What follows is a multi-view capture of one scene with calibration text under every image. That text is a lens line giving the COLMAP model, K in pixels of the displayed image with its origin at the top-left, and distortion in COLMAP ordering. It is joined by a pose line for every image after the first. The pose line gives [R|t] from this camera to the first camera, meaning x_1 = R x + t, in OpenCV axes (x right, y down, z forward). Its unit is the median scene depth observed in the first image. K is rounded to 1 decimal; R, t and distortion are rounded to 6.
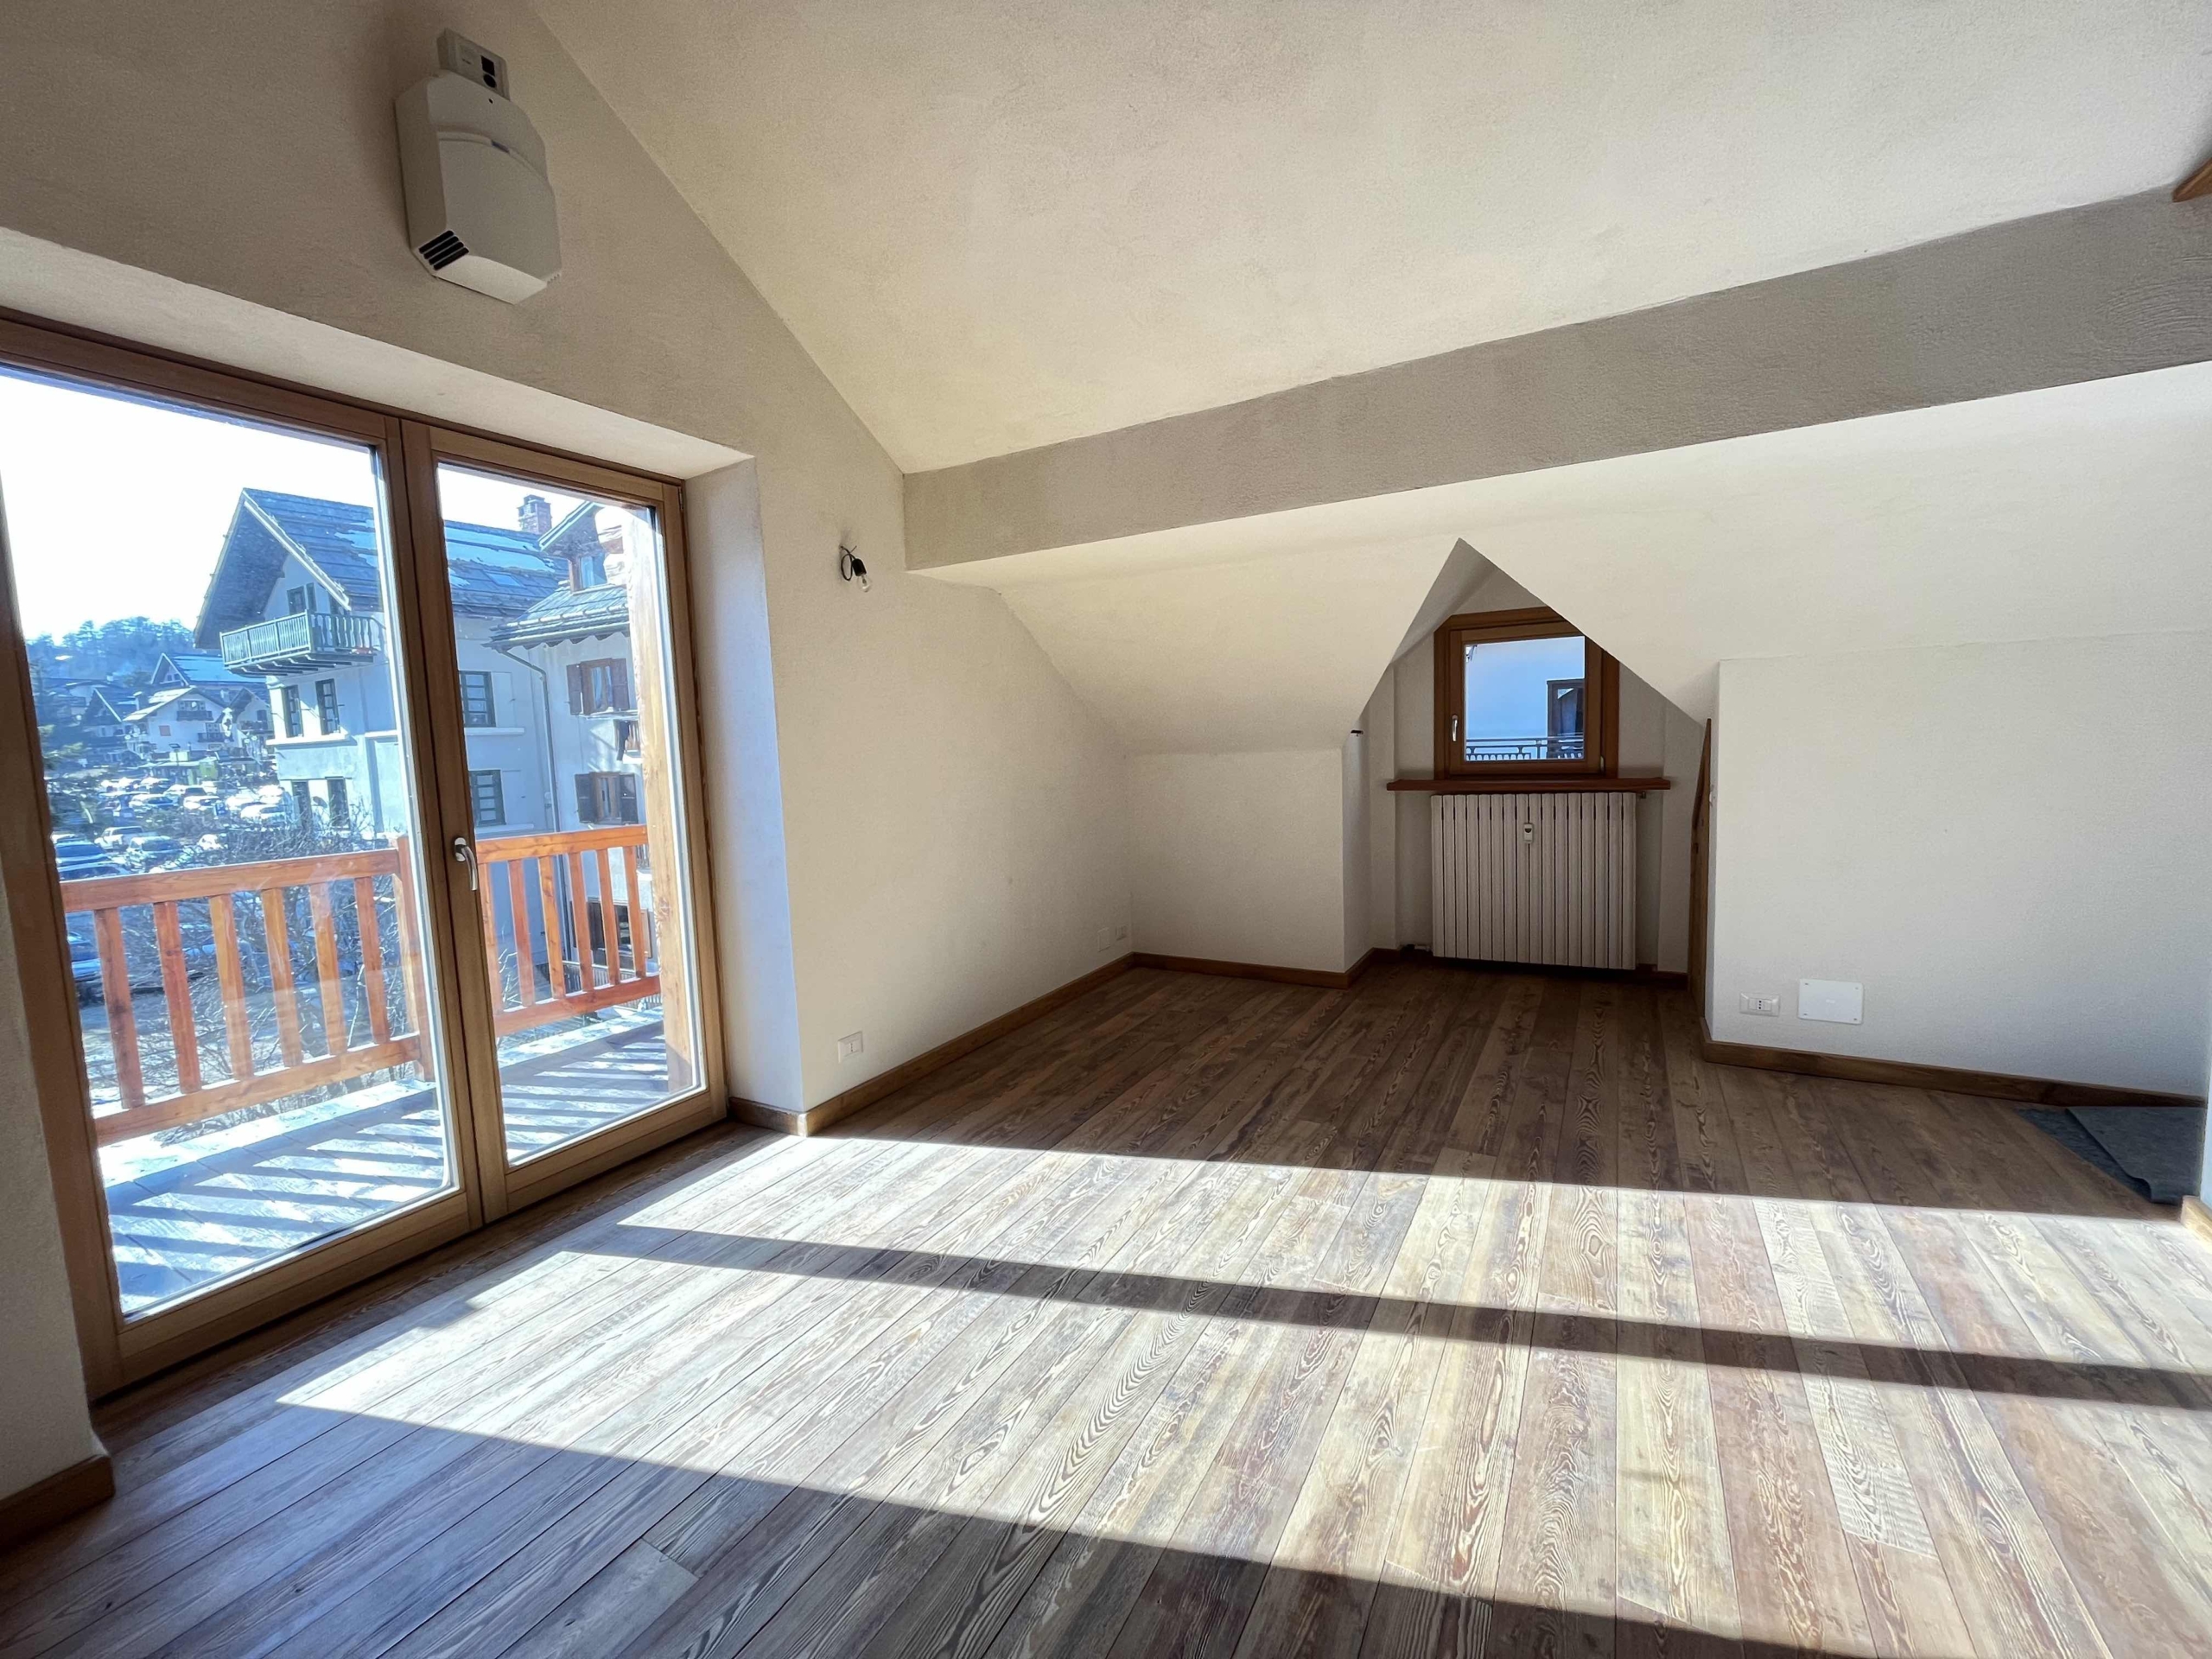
lens RADIAL K [[893.5, 0, 1106.2], [0, 893.5, 821.9], [0, 0, 1]] dist [-0.003800, -0.000370]
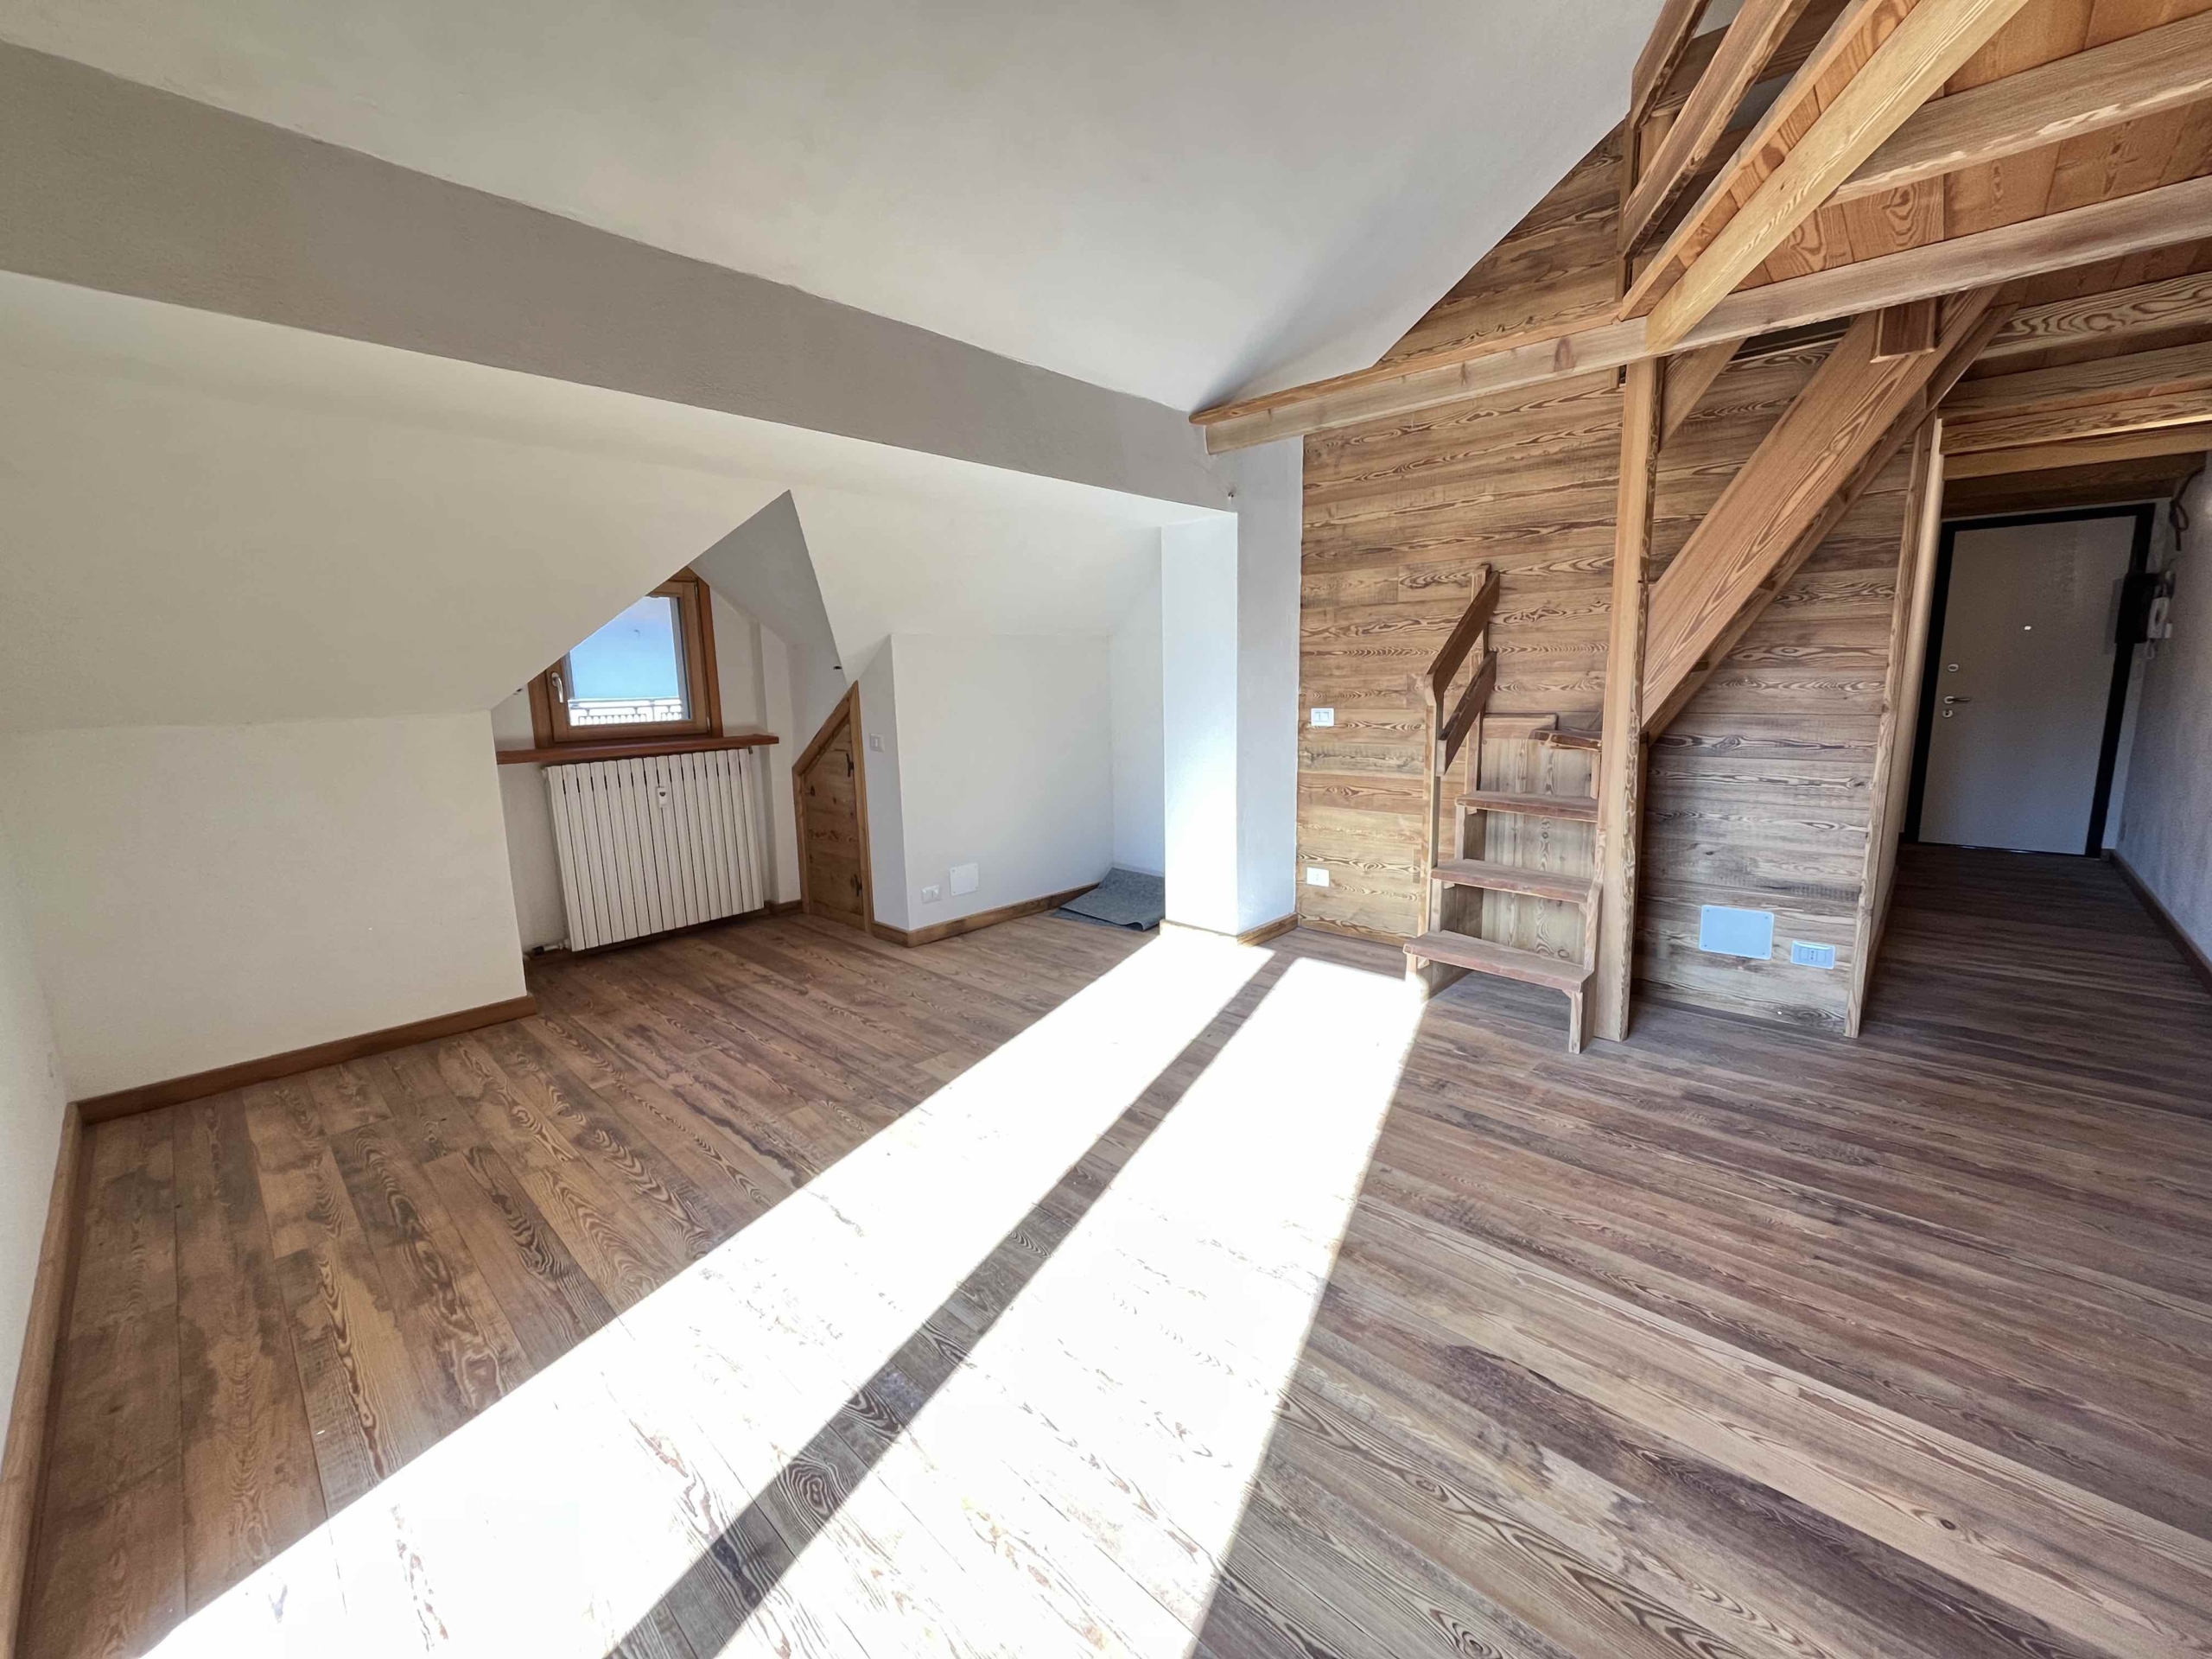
lens RADIAL K [[893.5, 0, 1107.5], [0, 893.5, 827.7], [0, 0, 1]] dist [-0.003800, -0.000370]
pose [[0.234326, -0.135658, 0.962646, -0.488635], [0.104297, 0.988009, 0.113844, -0.020160], [-0.966547, 0.073725, 0.245665, 0.402722]]
